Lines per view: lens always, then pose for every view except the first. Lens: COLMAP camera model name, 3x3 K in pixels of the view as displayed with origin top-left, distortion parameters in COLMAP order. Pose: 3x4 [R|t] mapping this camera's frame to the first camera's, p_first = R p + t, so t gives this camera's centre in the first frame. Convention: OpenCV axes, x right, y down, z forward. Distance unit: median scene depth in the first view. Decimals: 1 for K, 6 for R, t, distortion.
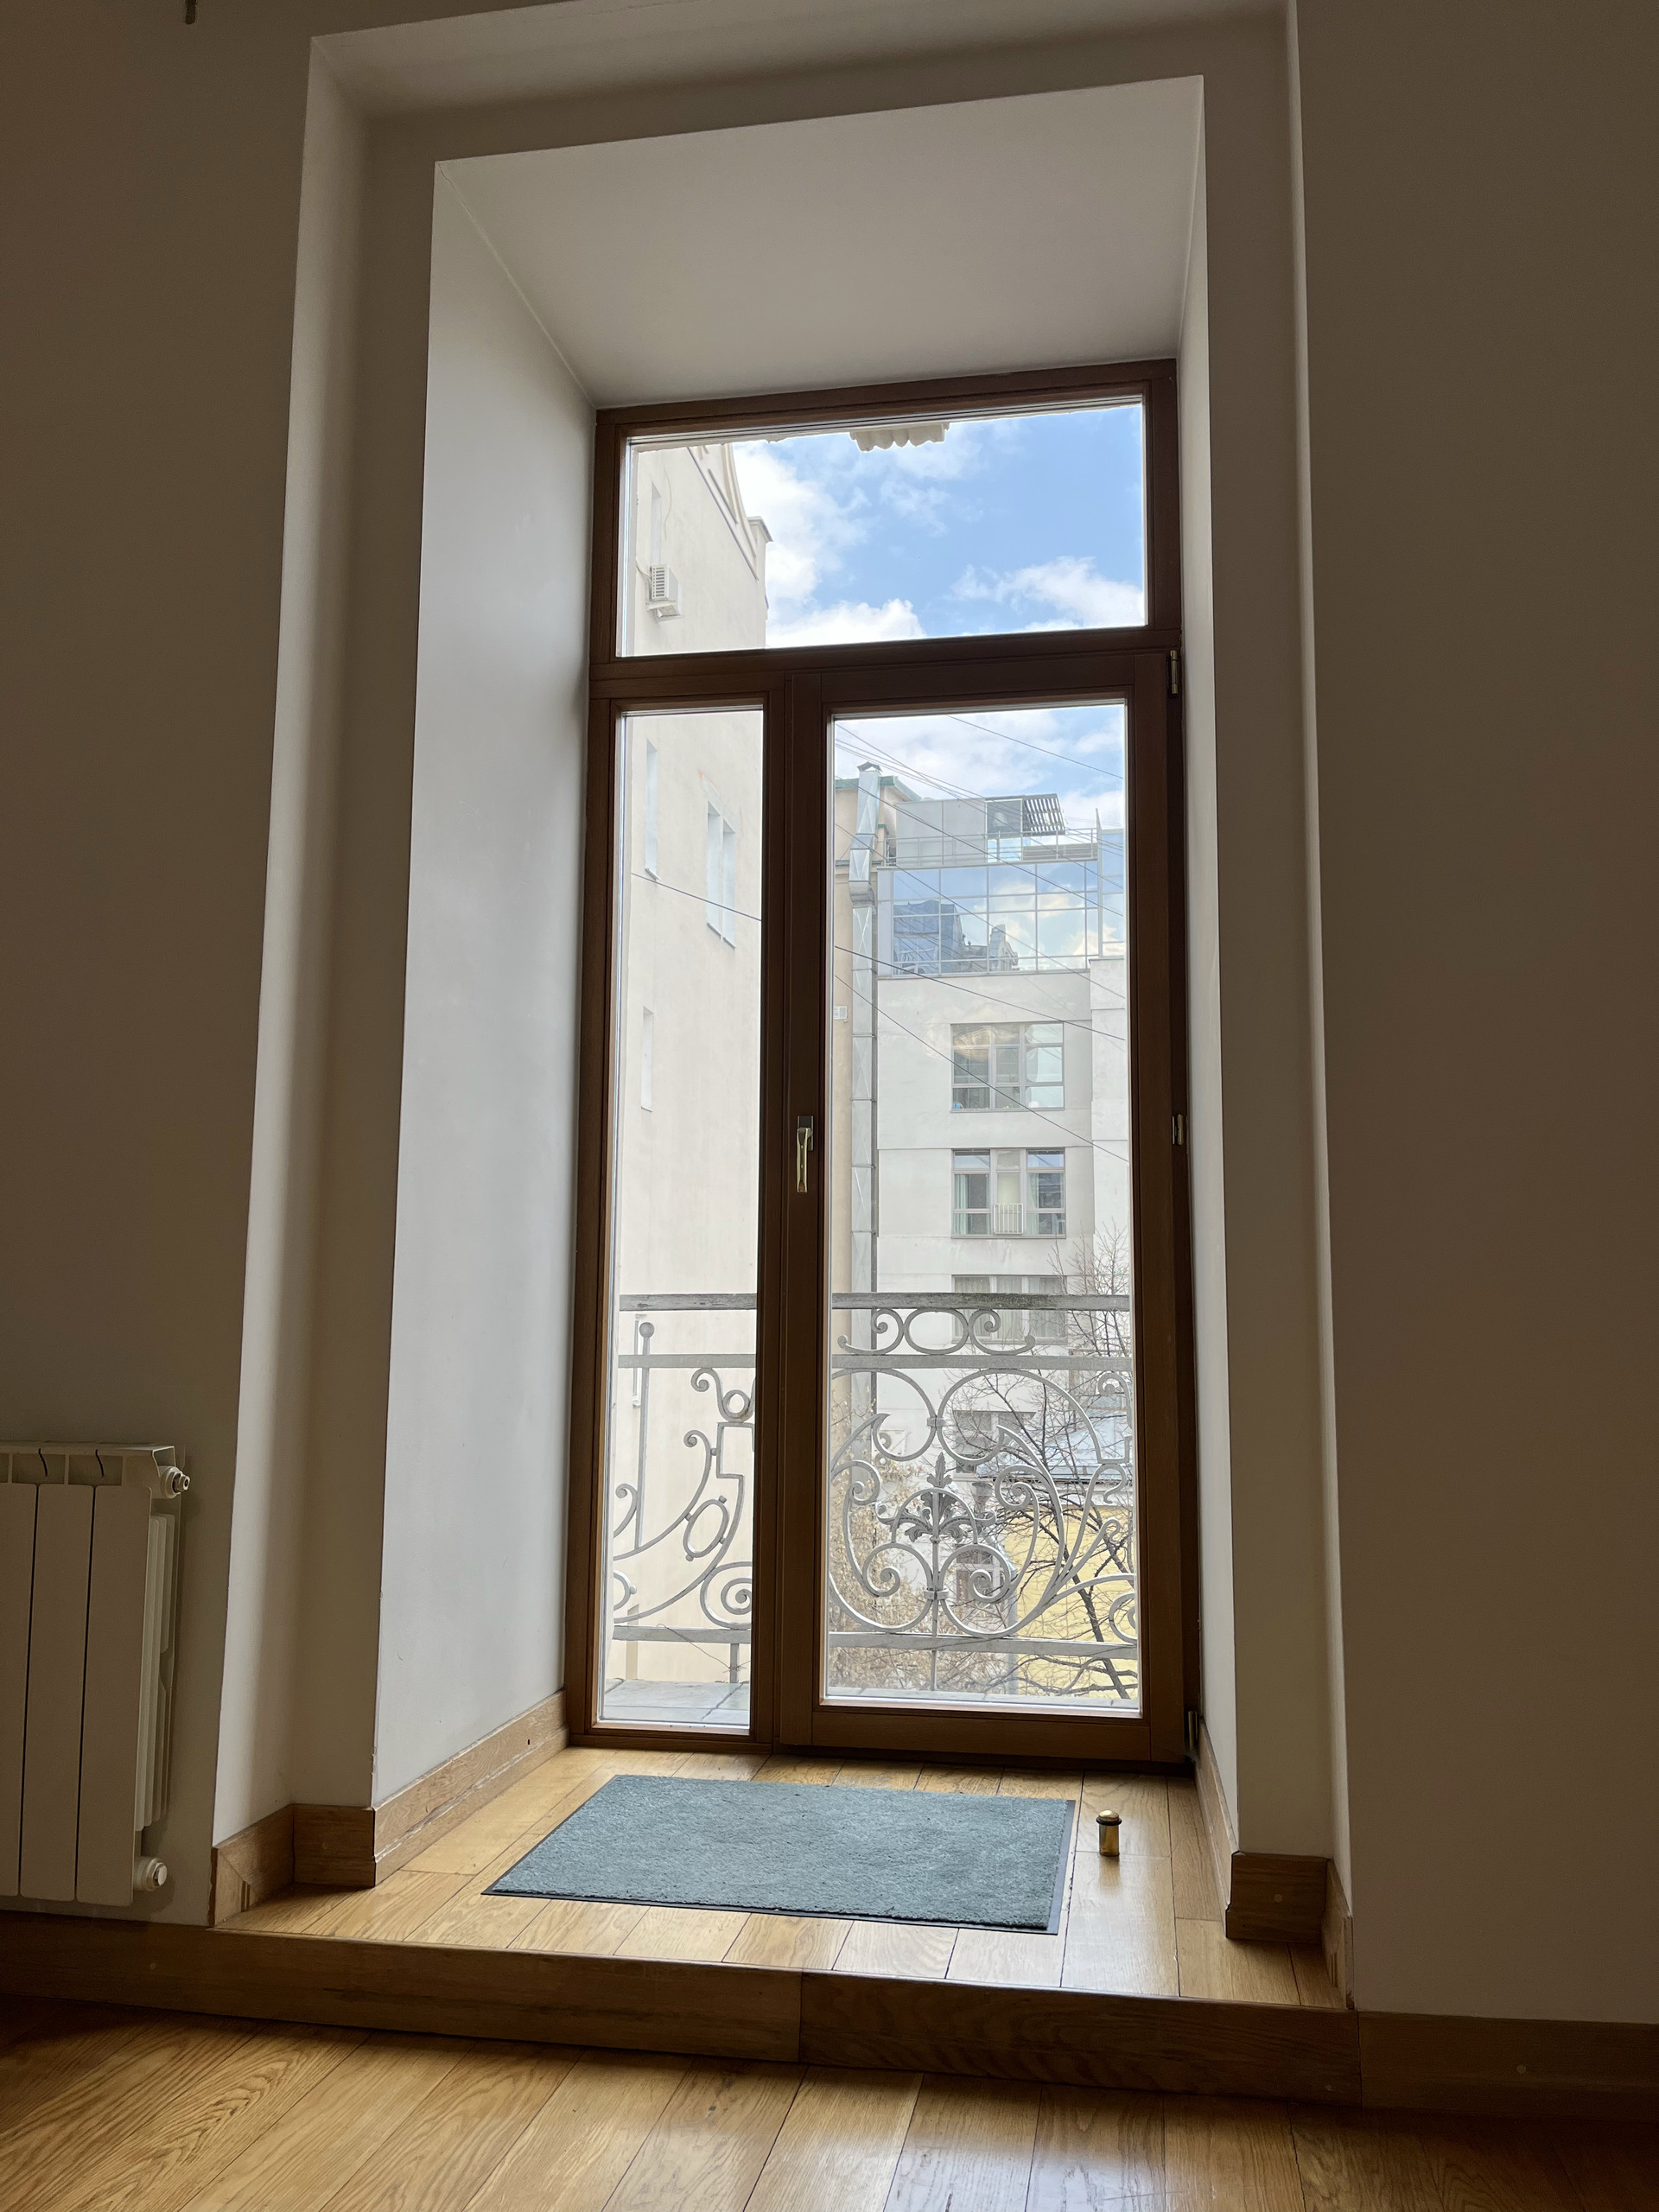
lens RADIAL K [[1646.1, 0, 848.8], [0, 1646.1, 1113.4], [0, 0, 1]] dist [0.077644, -0.117206]
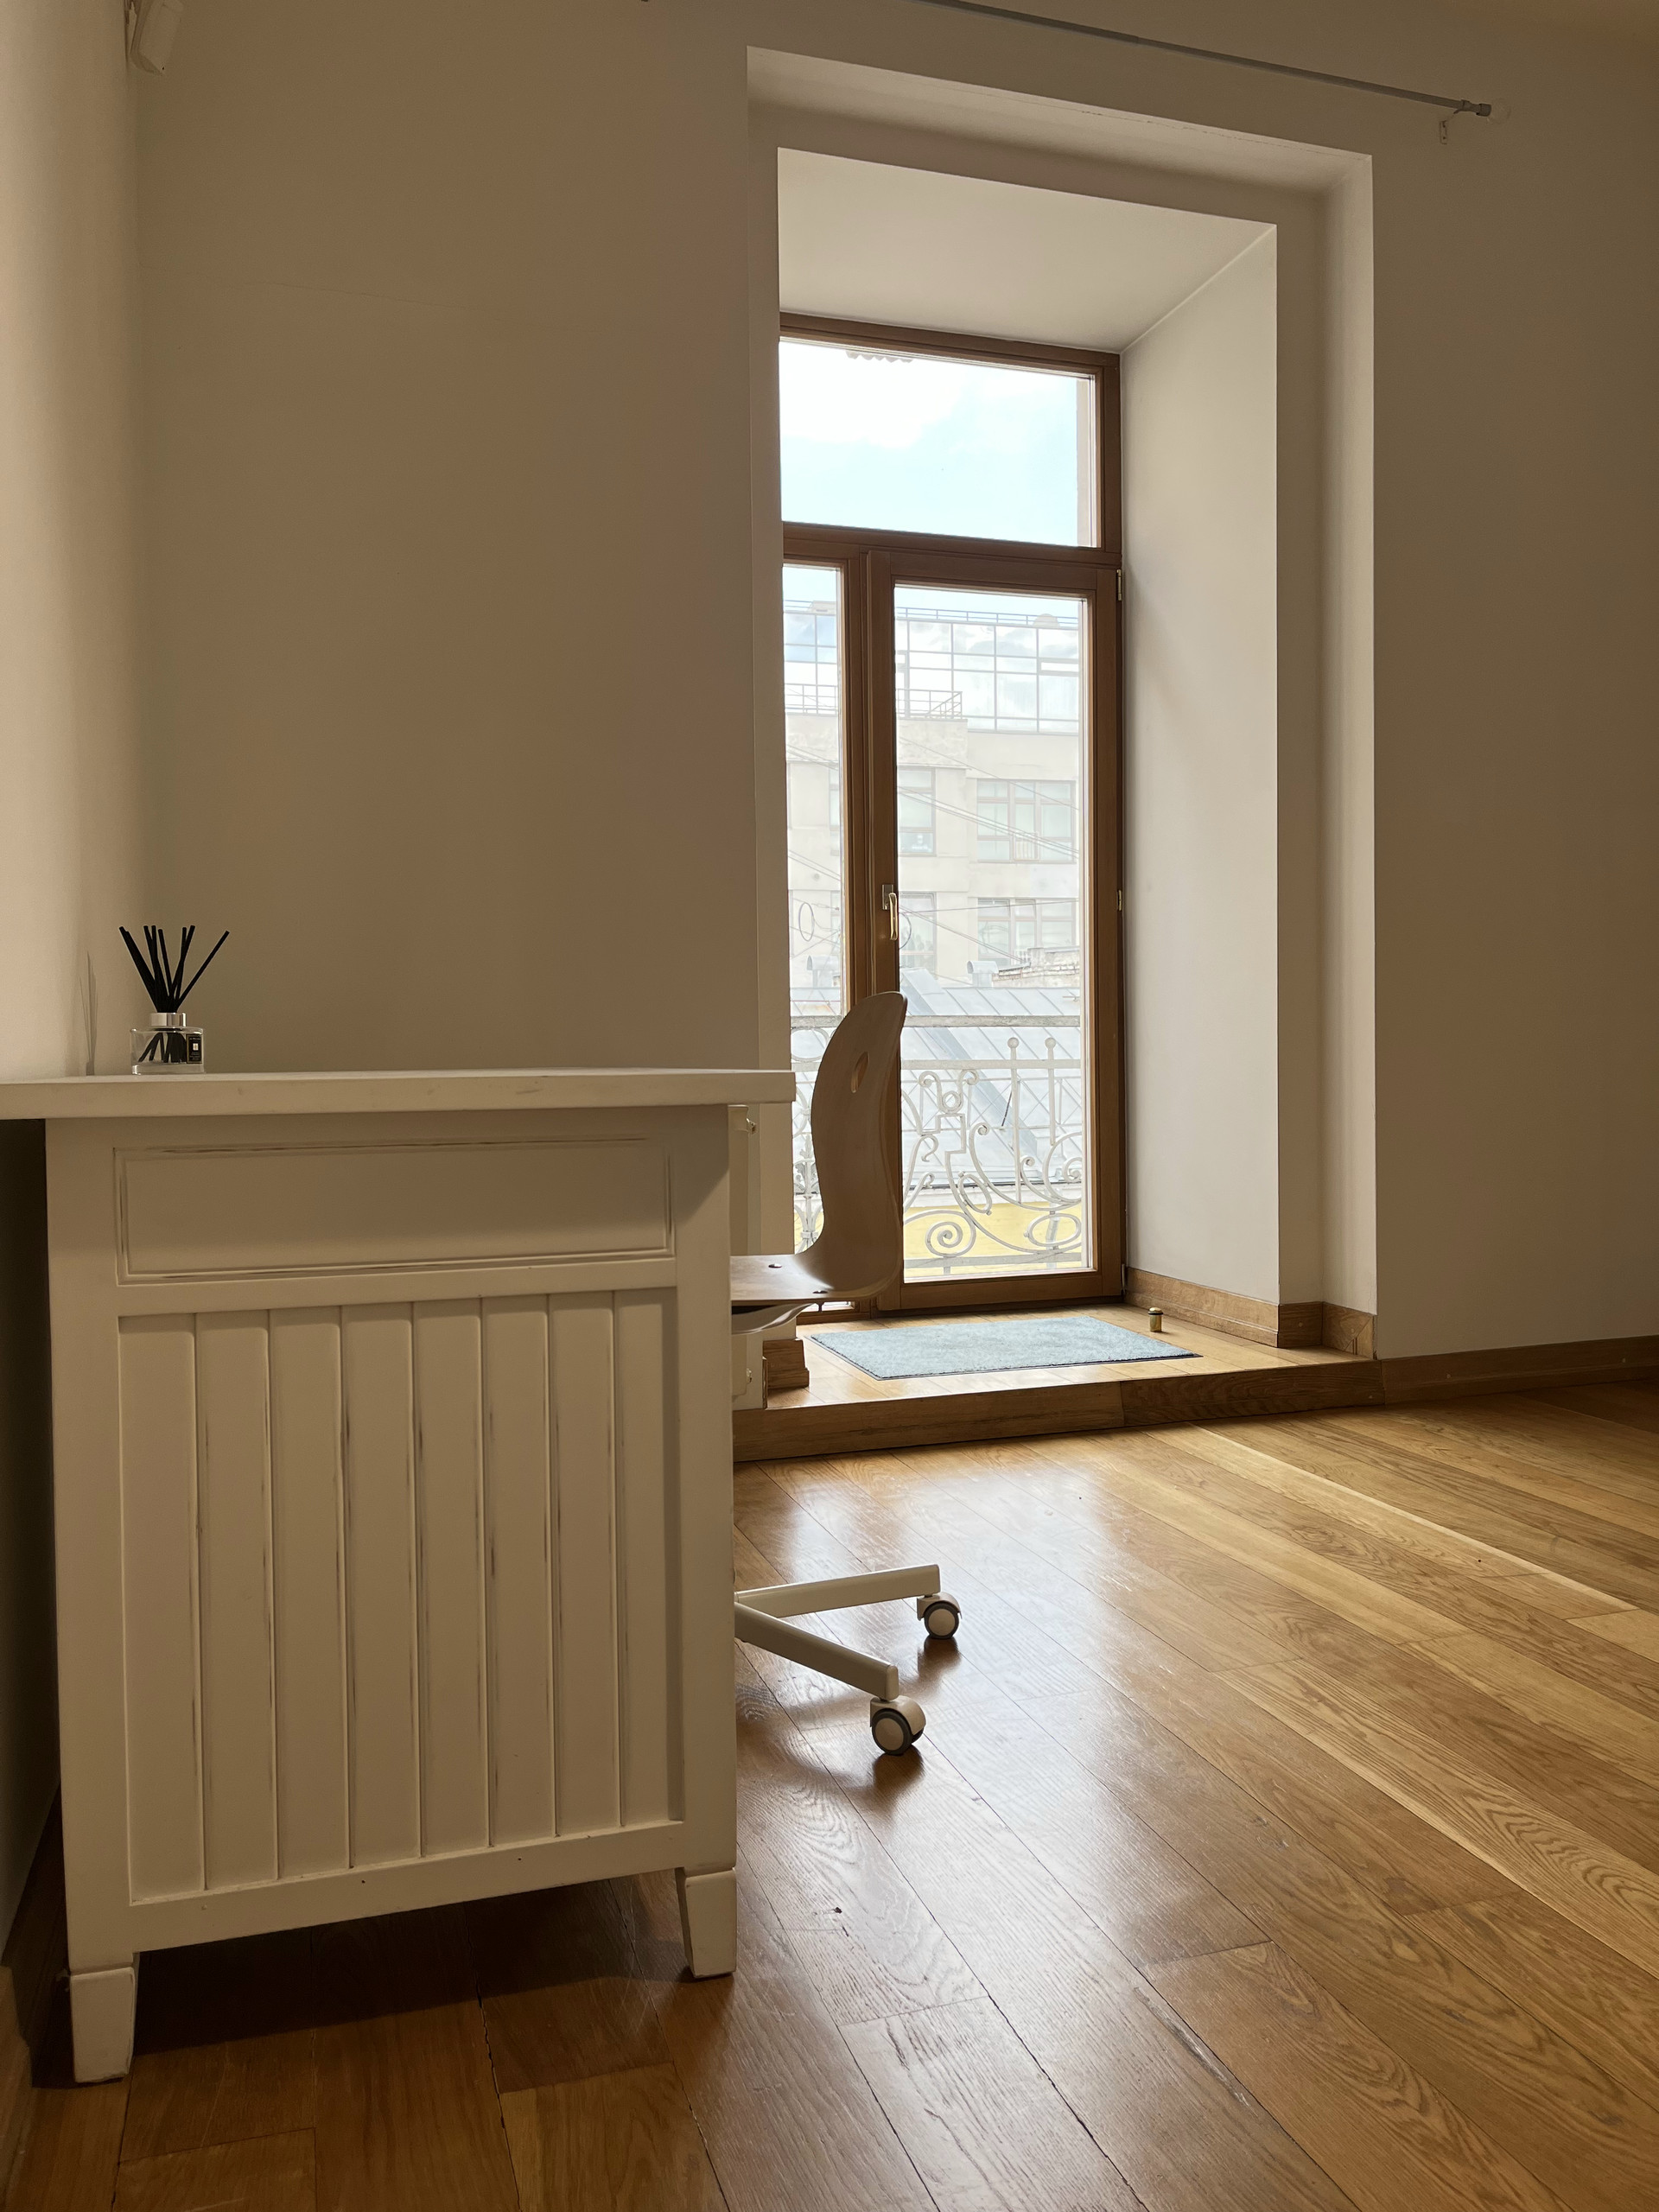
lens RADIAL K [[1680.3, 0, 833.1], [0, 1680.3, 1082.9], [0, 0, 1]] dist [0.023097, -0.004276]
pose [[0.886980, -0.025234, 0.461118, -0.753951], [-0.038102, 0.991103, 0.127527, -0.008691], [-0.460233, -0.130684, 0.878127, -0.260577]]
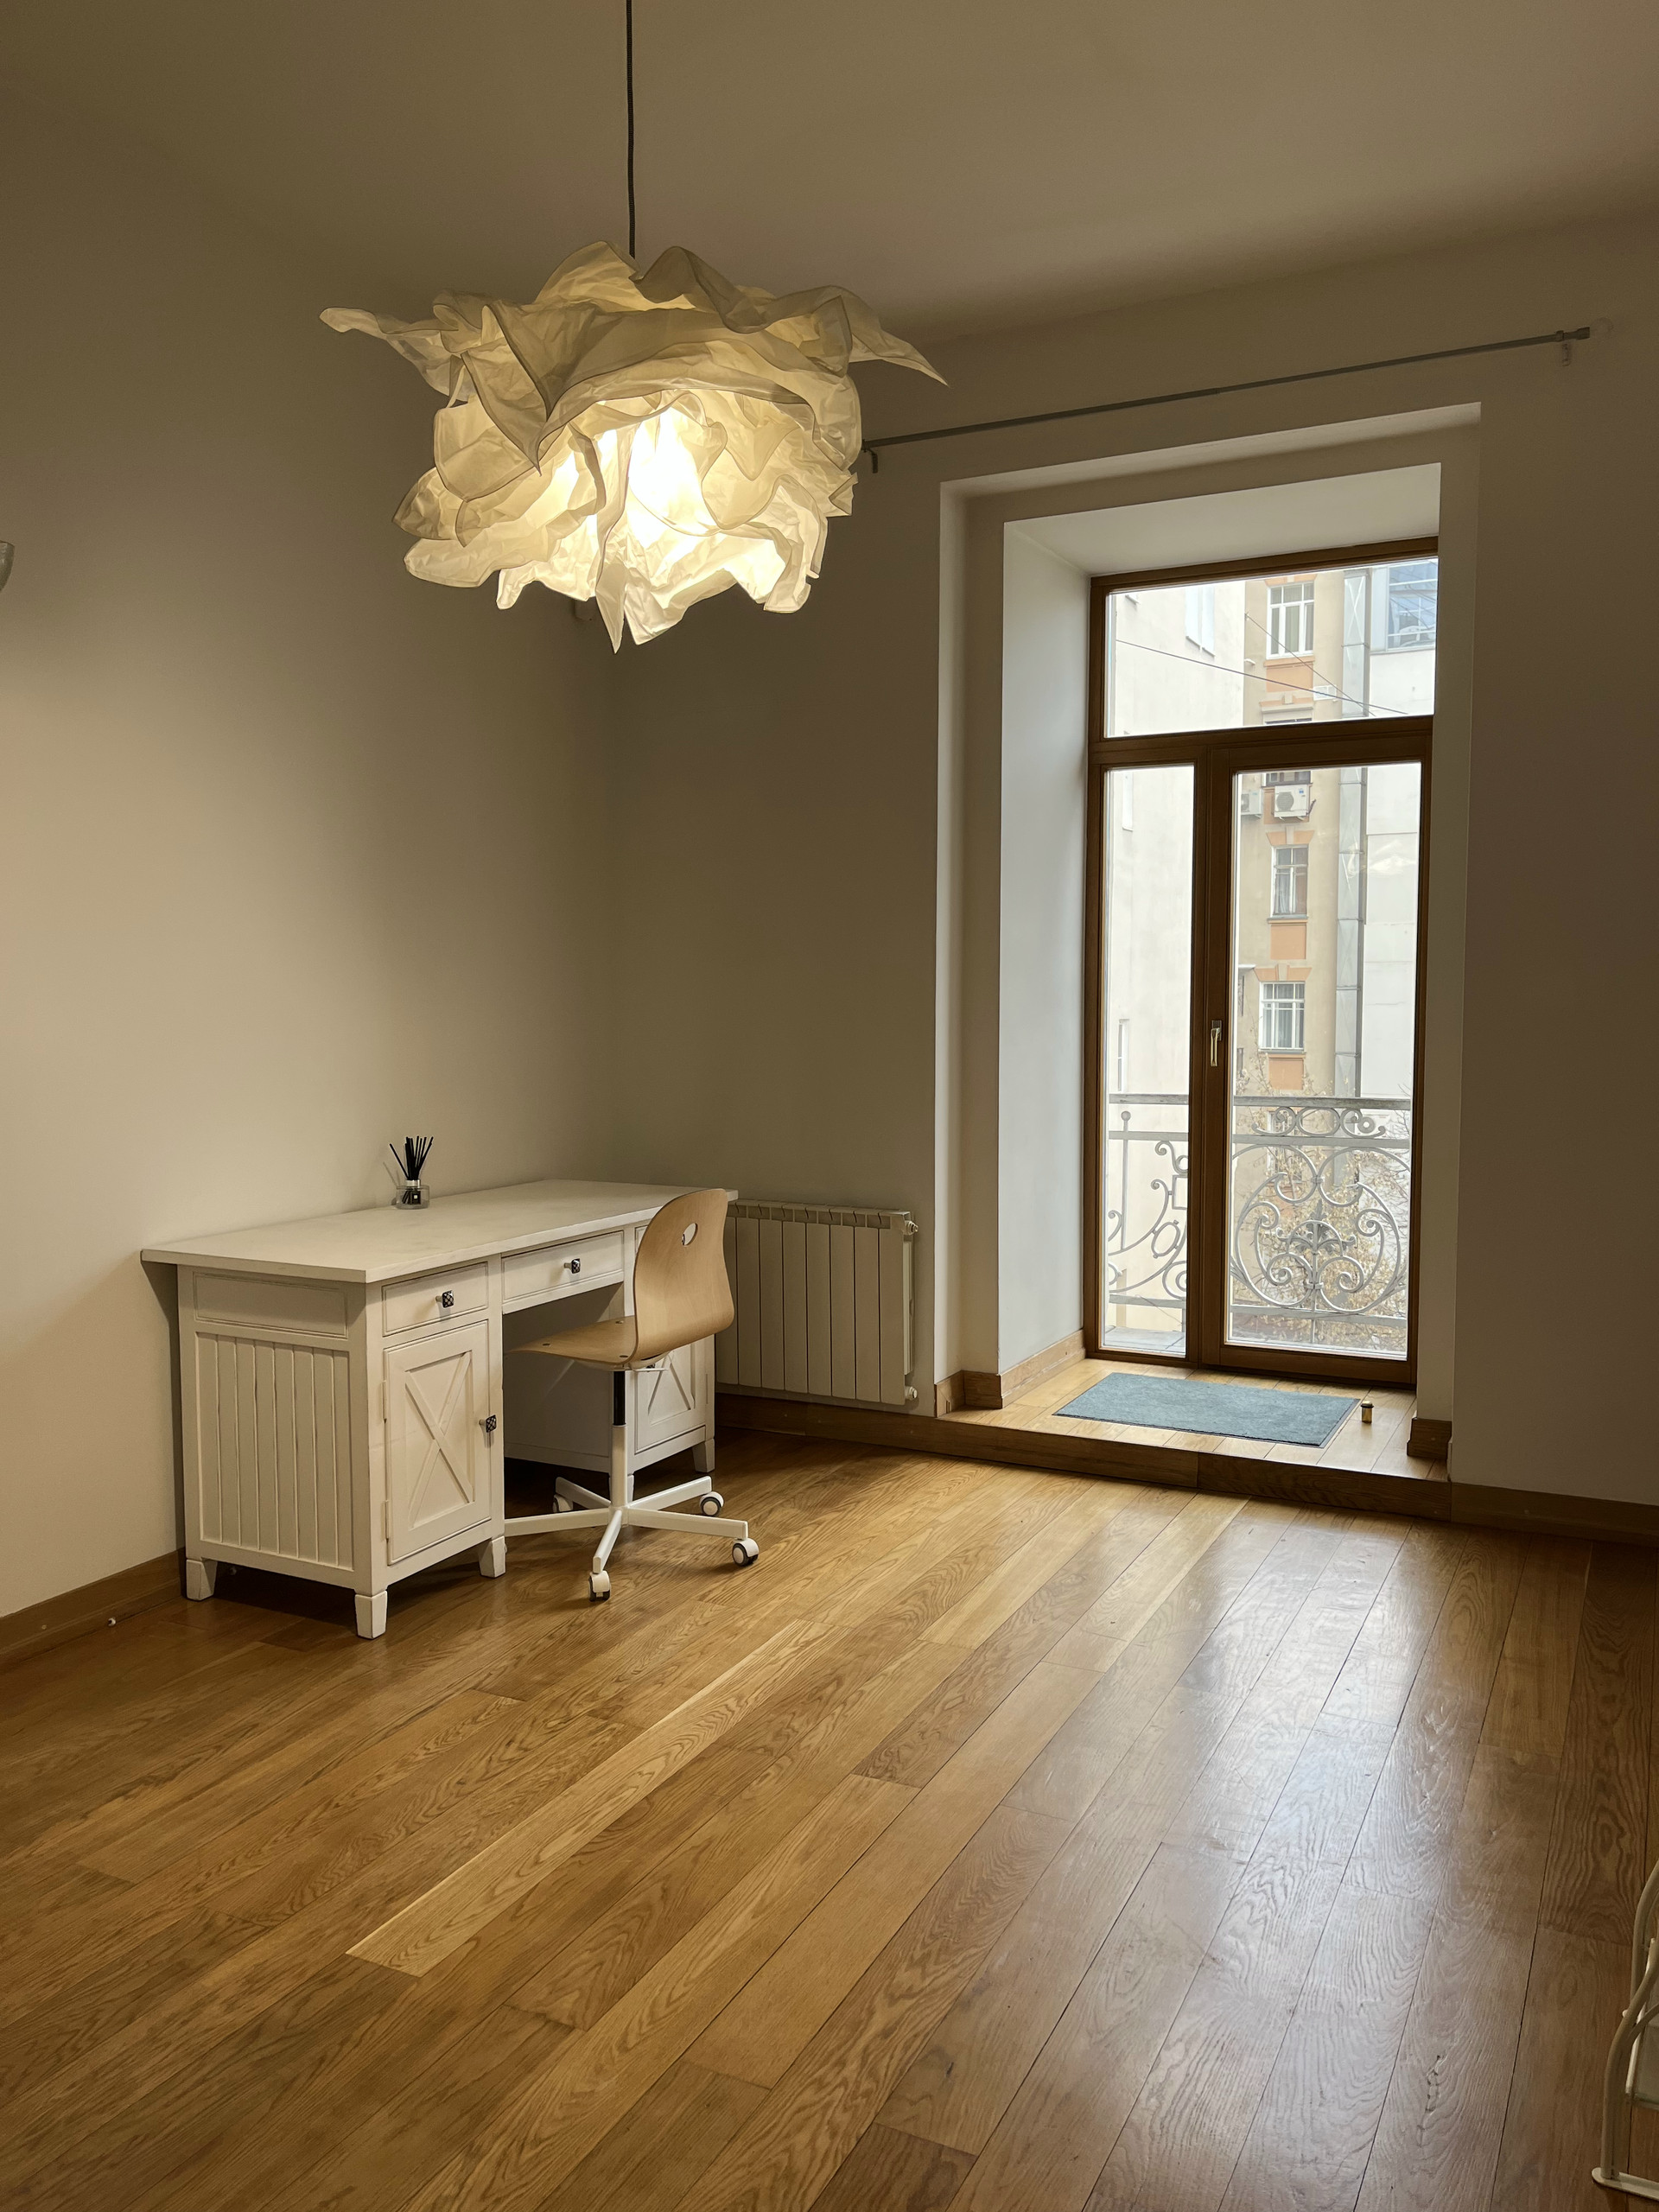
lens RADIAL K [[1646.1, 0, 848.8], [0, 1646.1, 1113.4], [0, 0, 1]] dist [0.077644, -0.117206]
pose [[0.958461, 0.014148, -0.284873, 0.101586], [0.042017, 0.980868, 0.190083, -0.256557], [0.282113, -0.194157, 0.939529, -0.778856]]
